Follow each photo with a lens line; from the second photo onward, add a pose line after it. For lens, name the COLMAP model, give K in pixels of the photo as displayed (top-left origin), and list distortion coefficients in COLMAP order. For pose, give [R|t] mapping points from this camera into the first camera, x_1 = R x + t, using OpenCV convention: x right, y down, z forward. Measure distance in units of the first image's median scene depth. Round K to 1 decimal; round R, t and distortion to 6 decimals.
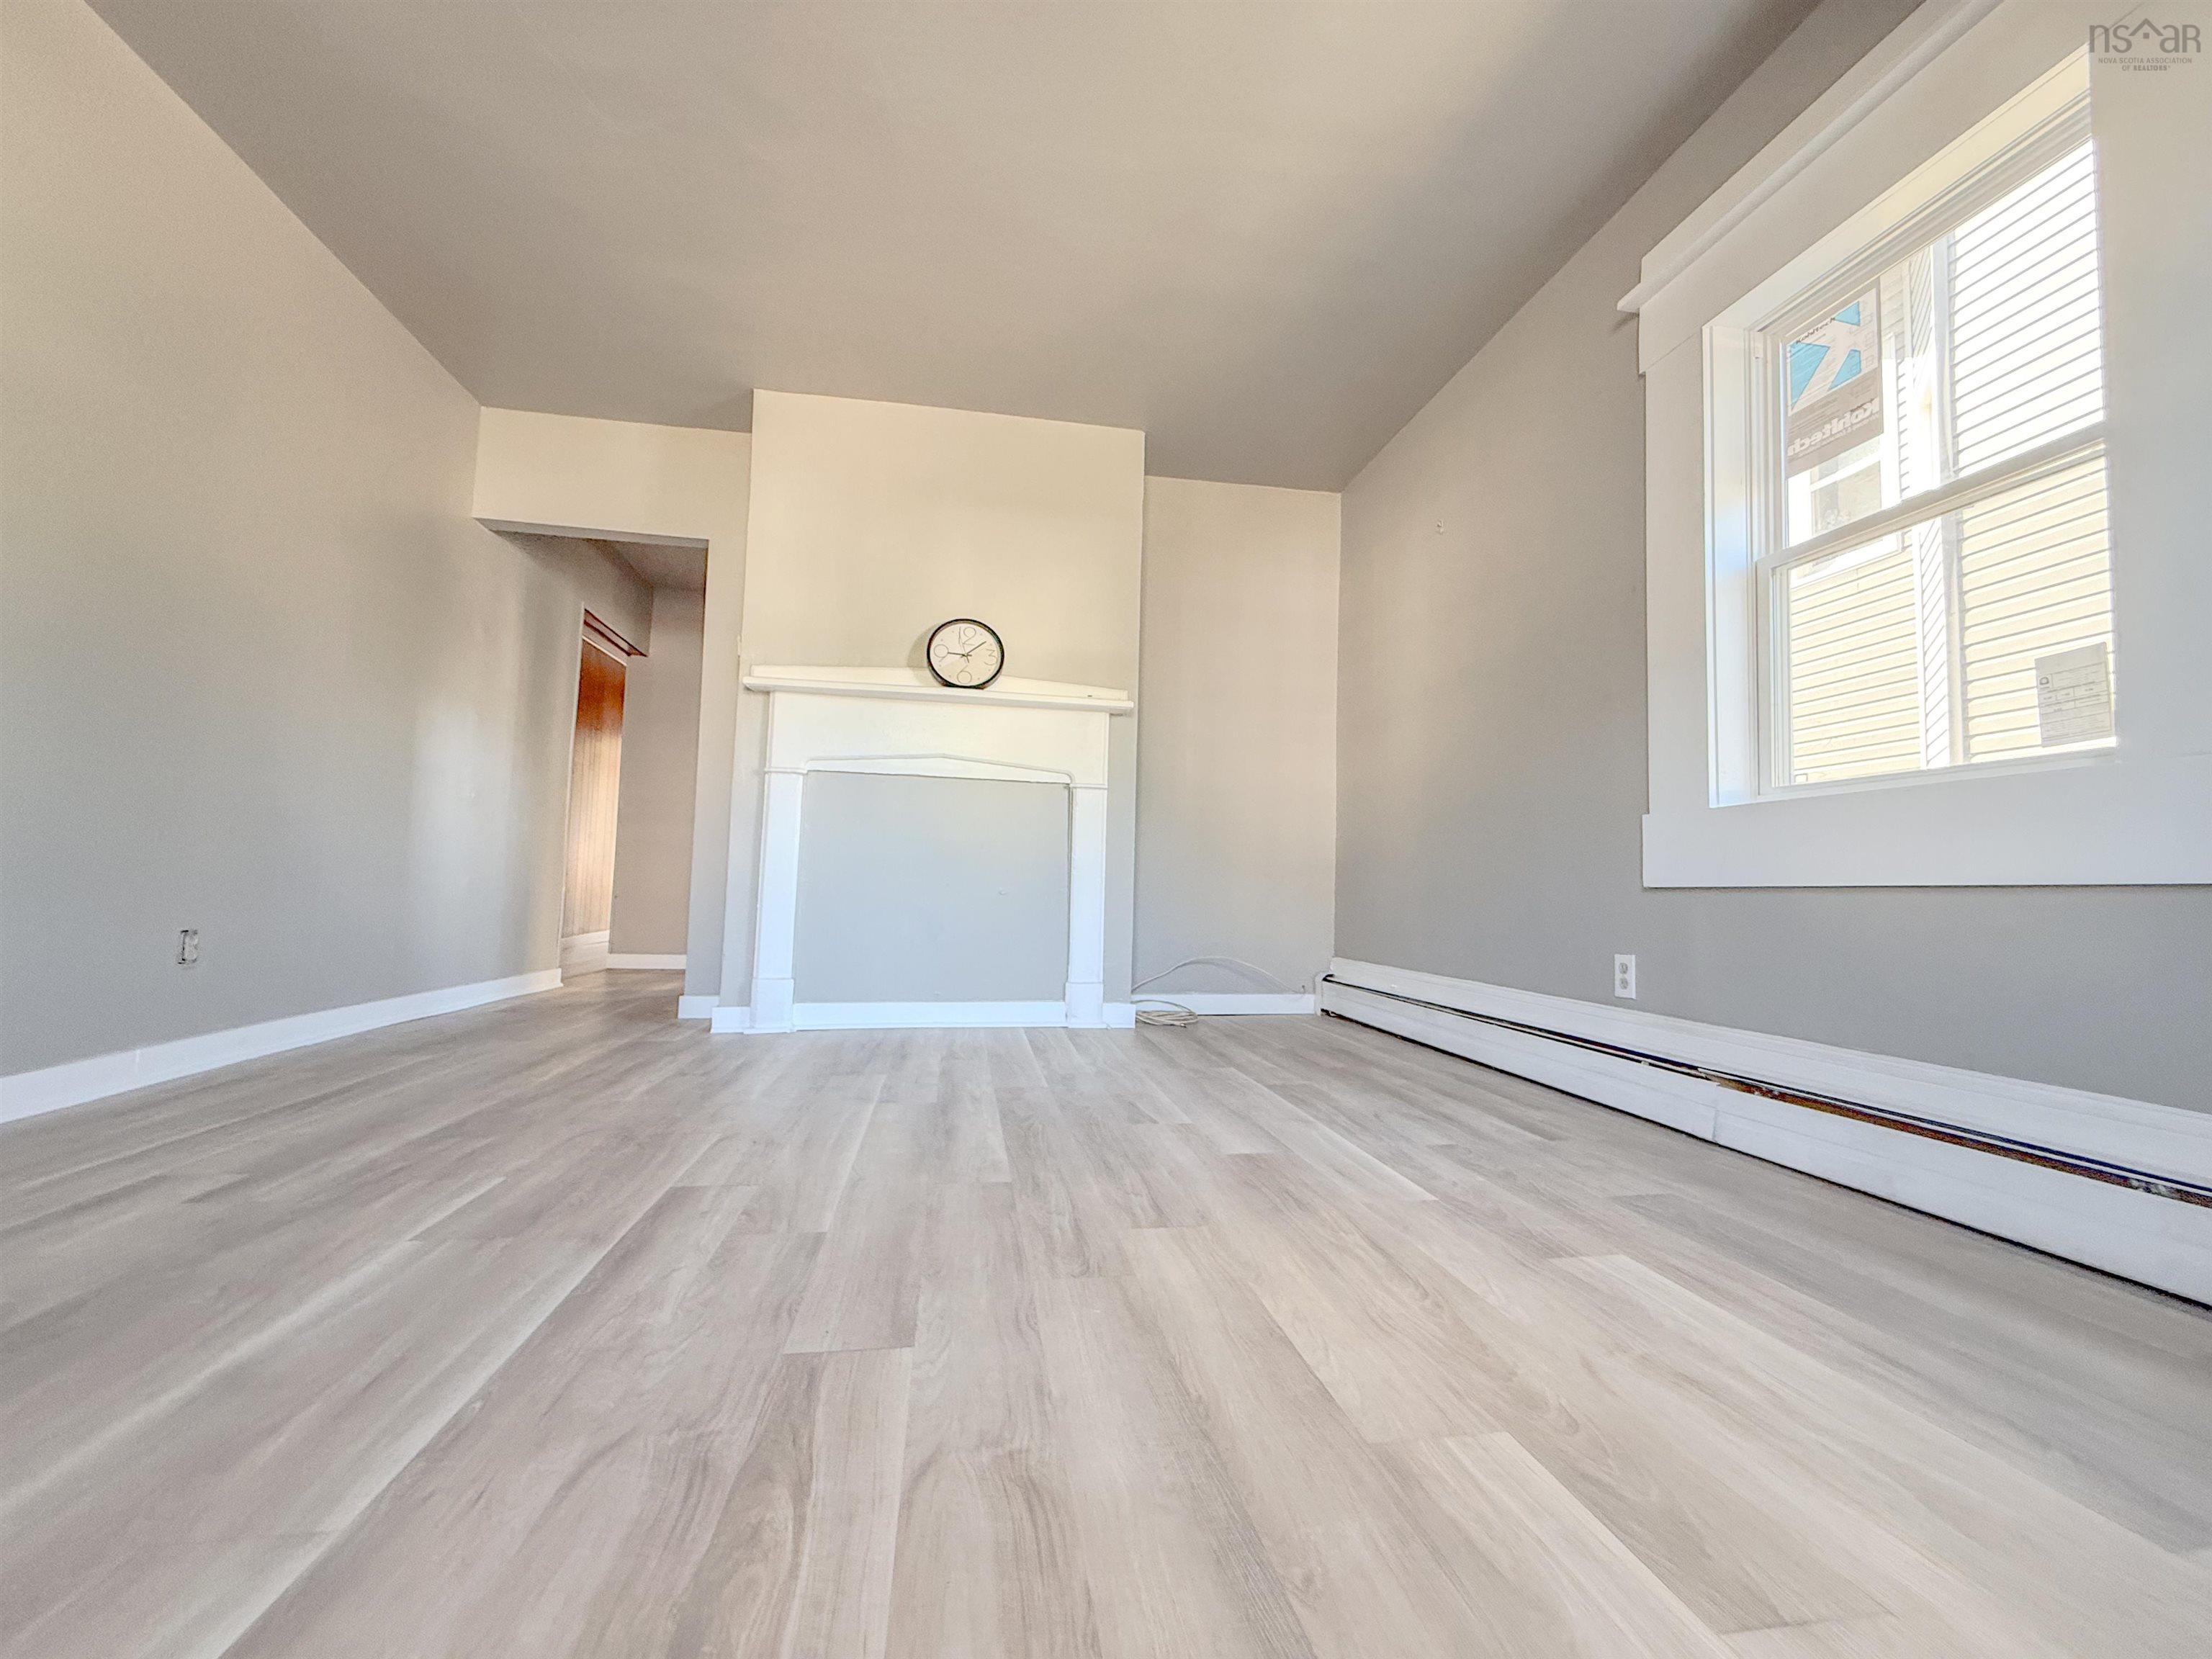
lens RADIAL K [[883.8, 0, 1108.4], [0, 883.8, 834.8], [0, 0, 1]] dist [-0.000263, -0.000333]
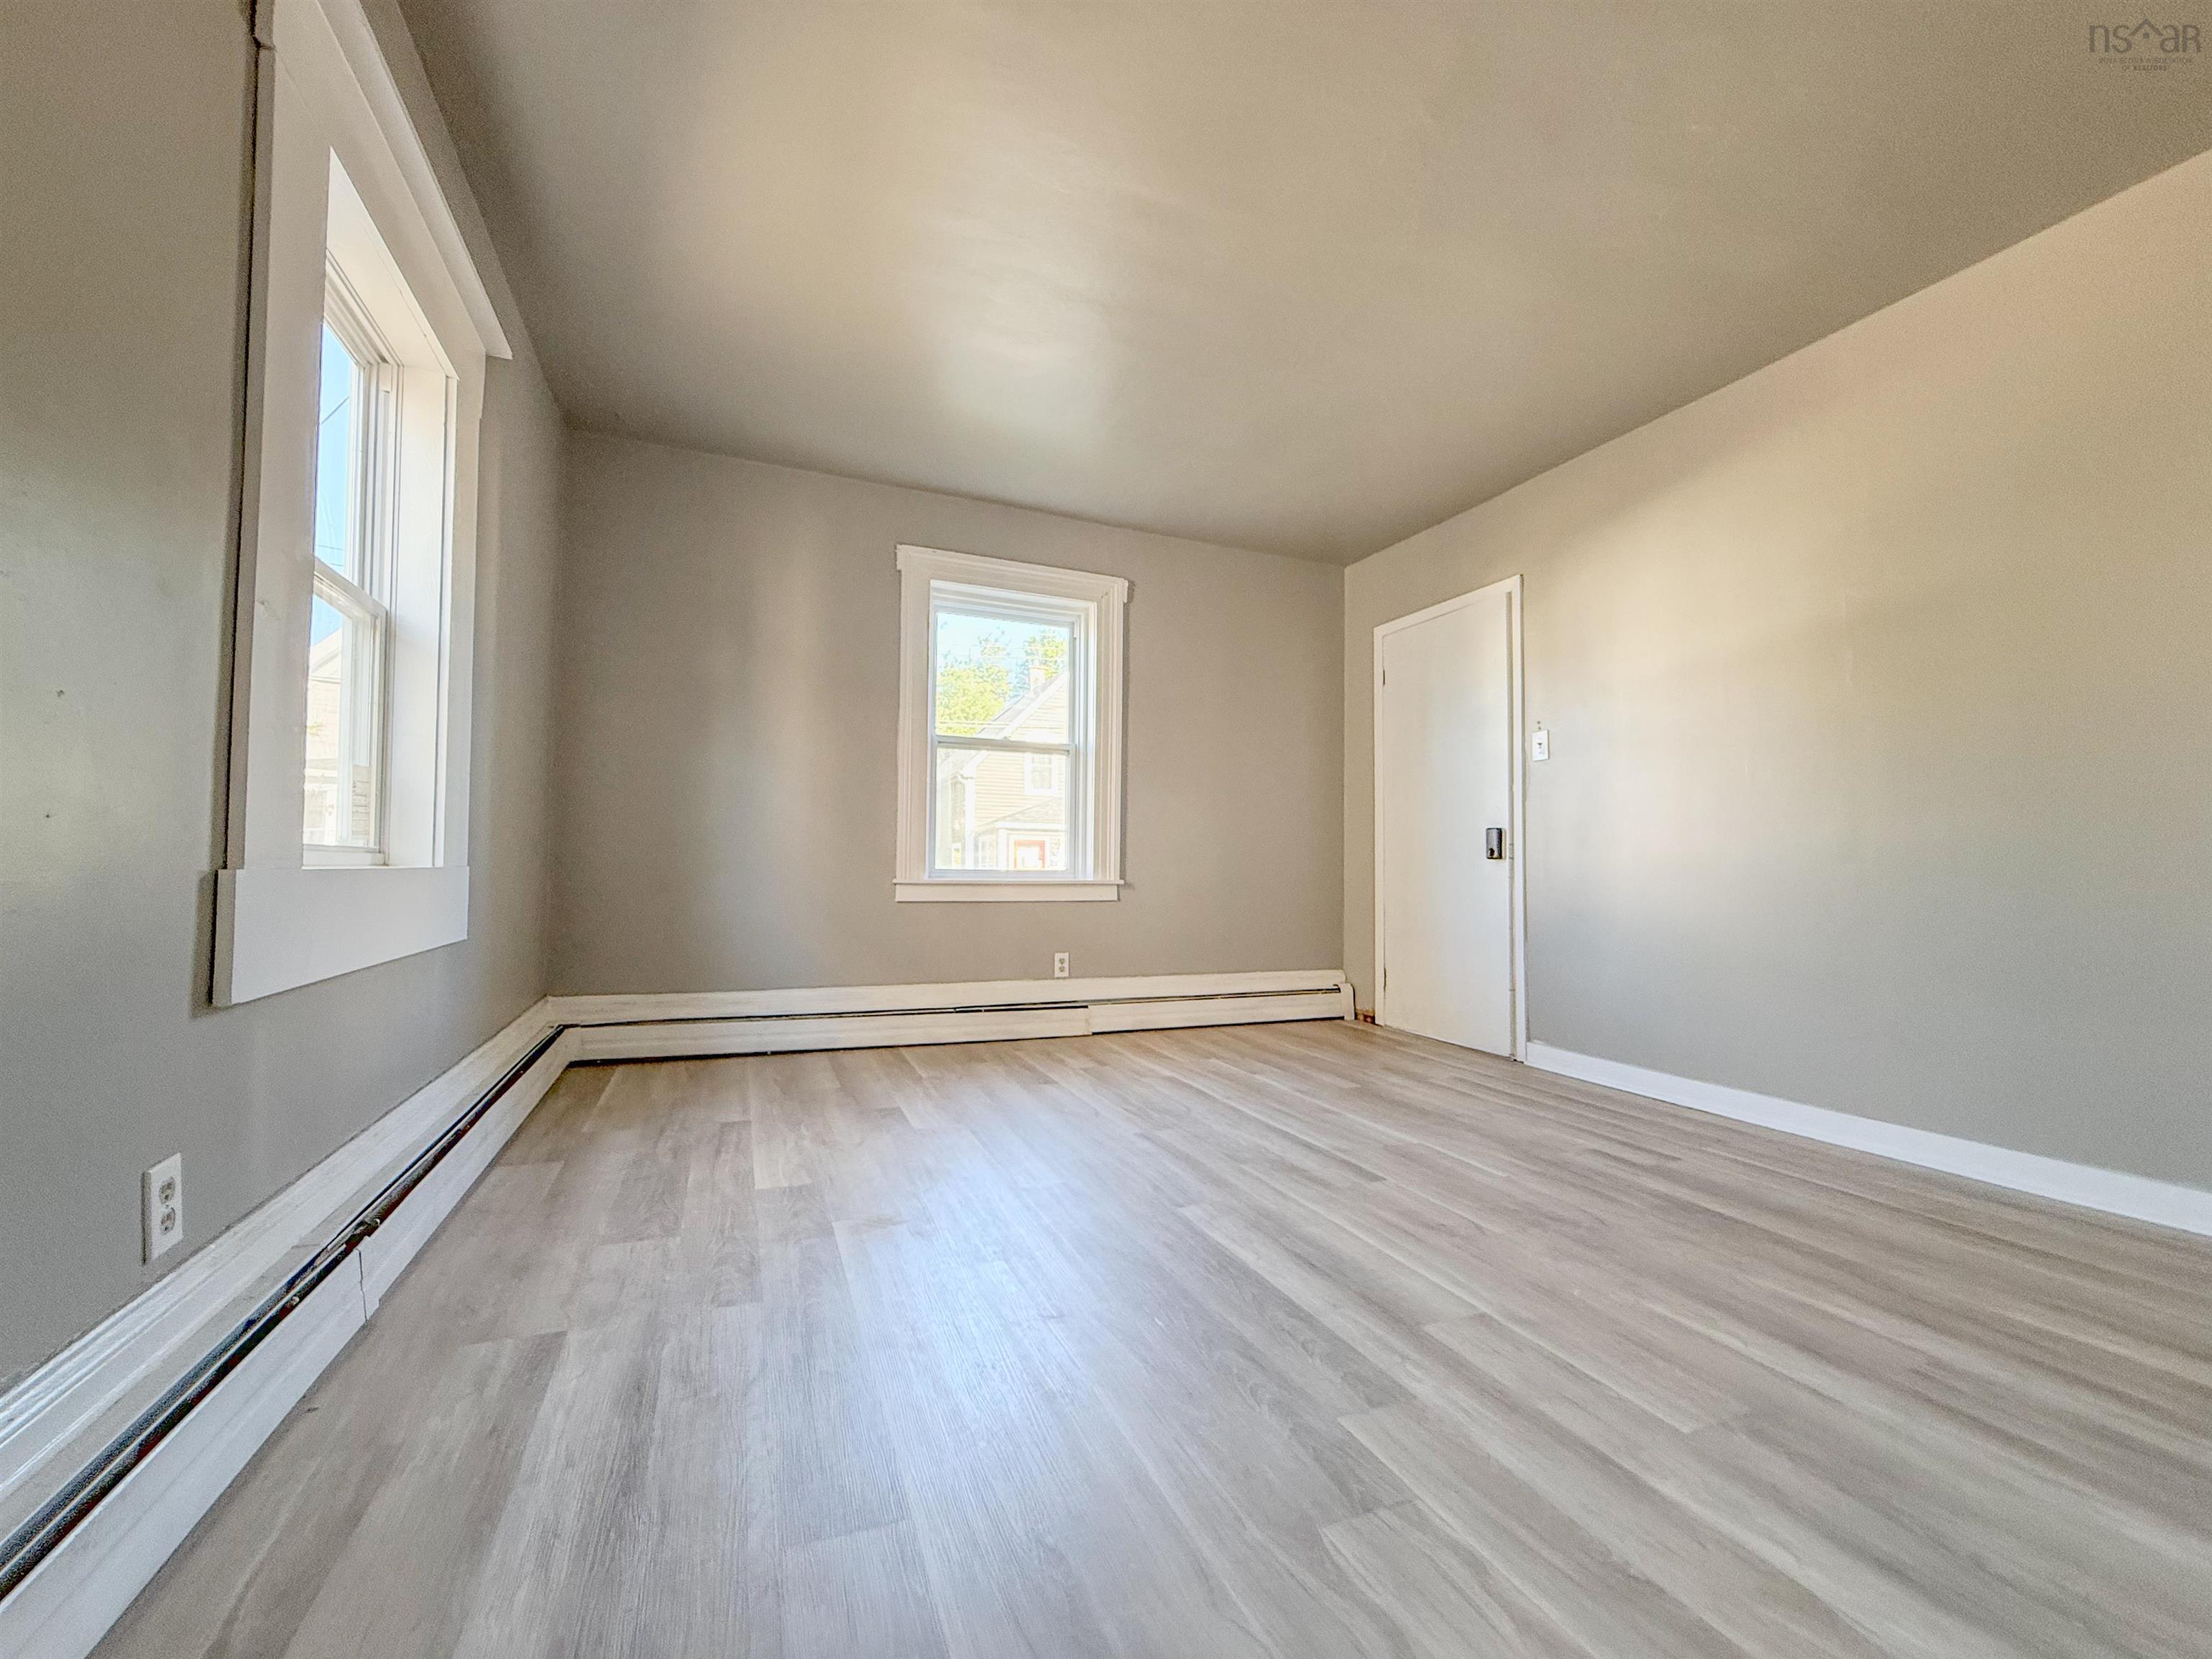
lens RADIAL K [[883.8, 0, 1102.2], [0, 883.8, 834.5], [0, 0, 1]] dist [-0.000263, -0.000333]
pose [[-0.973670, -0.045388, -0.223399, 0.211286], [-0.021449, 0.993872, -0.108441, 0.002114], [0.226952, -0.100793, -0.968676, 1.601869]]
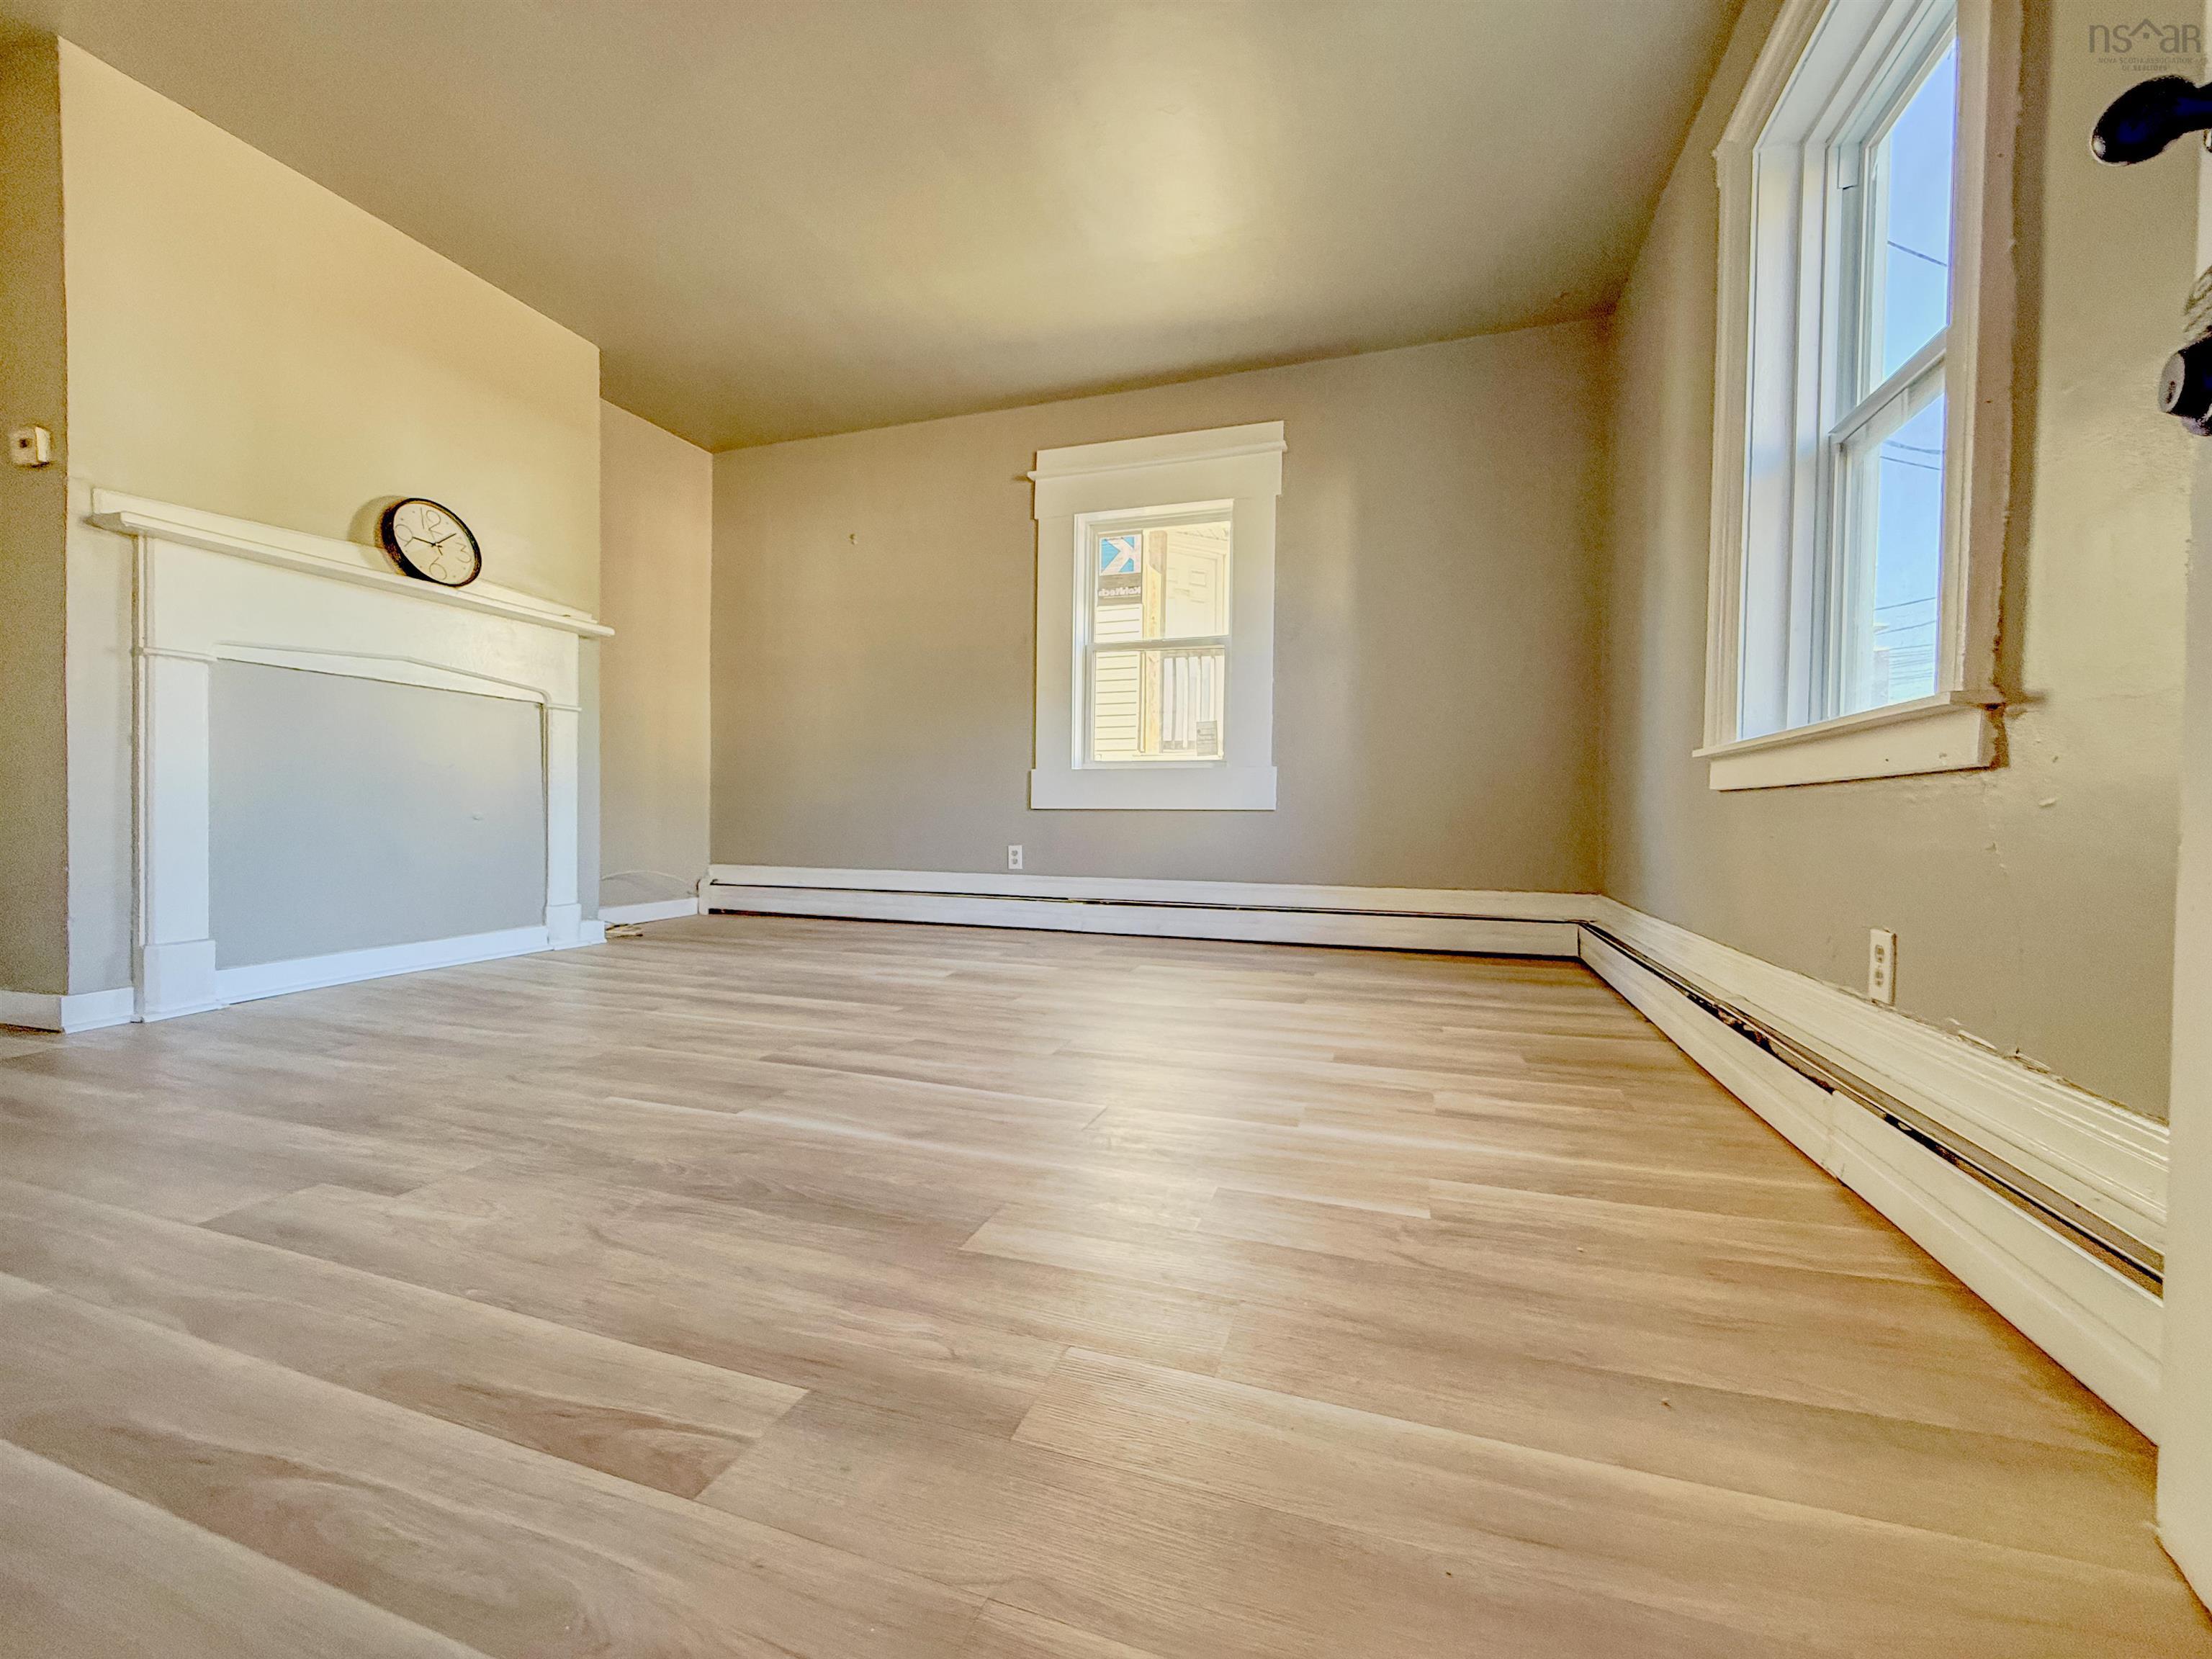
lens RADIAL K [[883.8, 0, 1104.2], [0, 883.8, 839.5], [0, 0, 1]] dist [-0.000263, -0.000333]
pose [[0.476694, -0.044891, 0.877922, -0.926090], [-0.057118, 0.995003, 0.081891, -0.035910], [-0.877212, -0.089182, 0.471748, -0.013186]]
